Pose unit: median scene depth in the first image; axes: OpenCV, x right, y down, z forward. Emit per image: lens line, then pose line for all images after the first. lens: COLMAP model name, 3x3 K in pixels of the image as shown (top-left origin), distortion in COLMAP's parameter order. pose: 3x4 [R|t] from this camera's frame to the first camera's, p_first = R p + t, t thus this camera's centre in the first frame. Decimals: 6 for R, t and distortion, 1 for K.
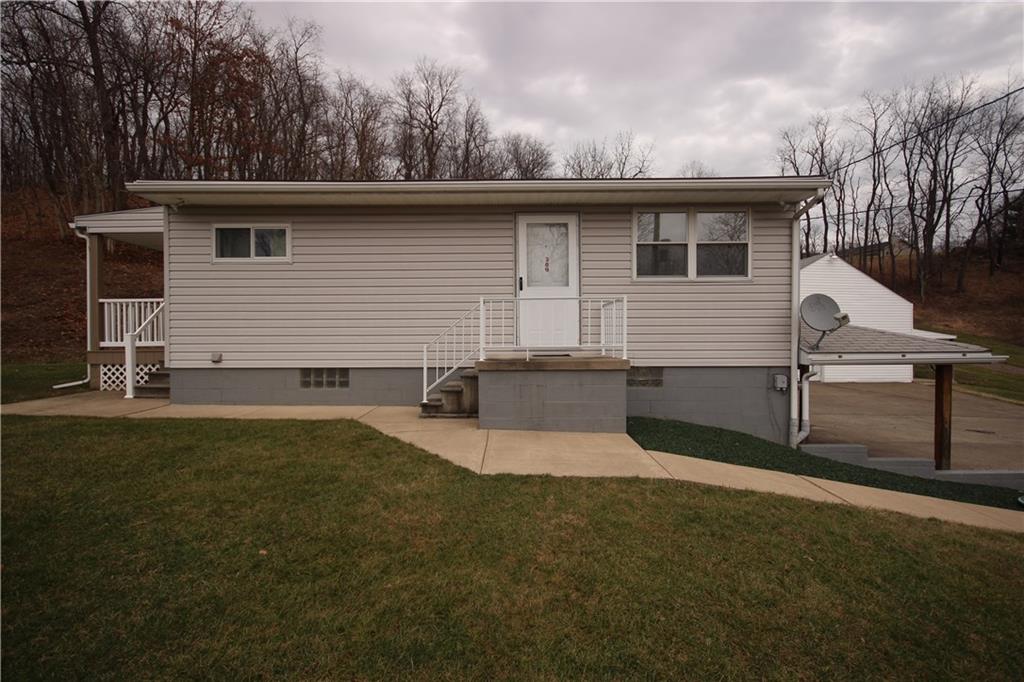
lens RADIAL K [[474.7, 0, 512.1], [0, 474.7, 341.0], [0, 0, 1]] dist [0.004182, 0.001127]
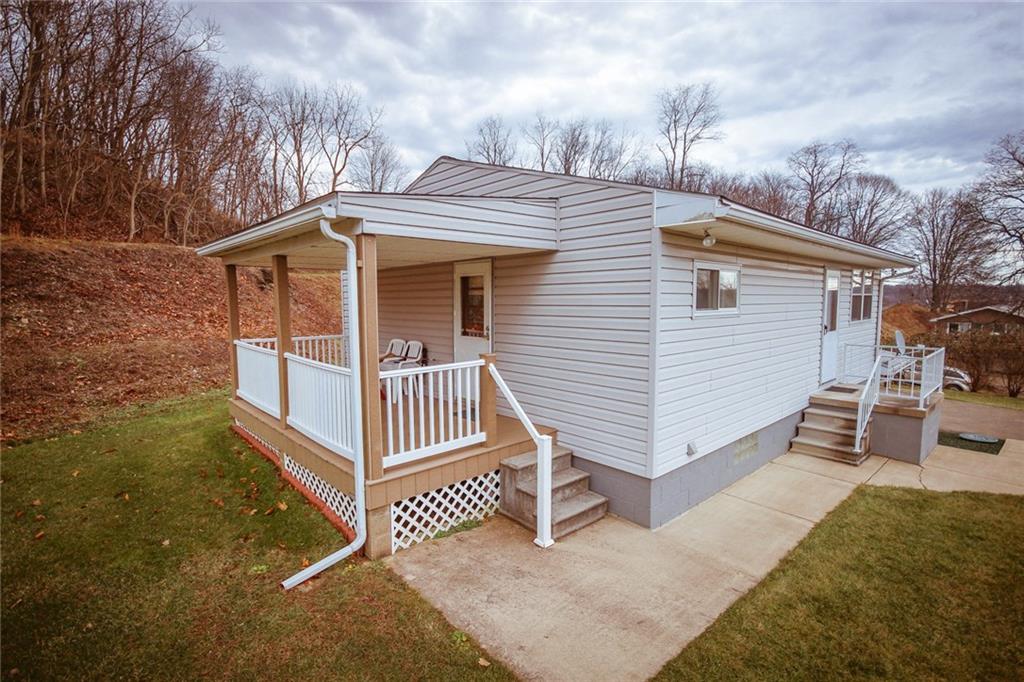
lens RADIAL K [[474.7, 0, 511.7], [0, 474.7, 340.3], [0, 0, 1]] dist [0.004182, 0.001127]
pose [[0.729742, -0.057090, 0.681335, -1.097674], [0.009678, 0.997271, 0.073197, -0.154659], [-0.683654, -0.046821, 0.728302, 0.561552]]
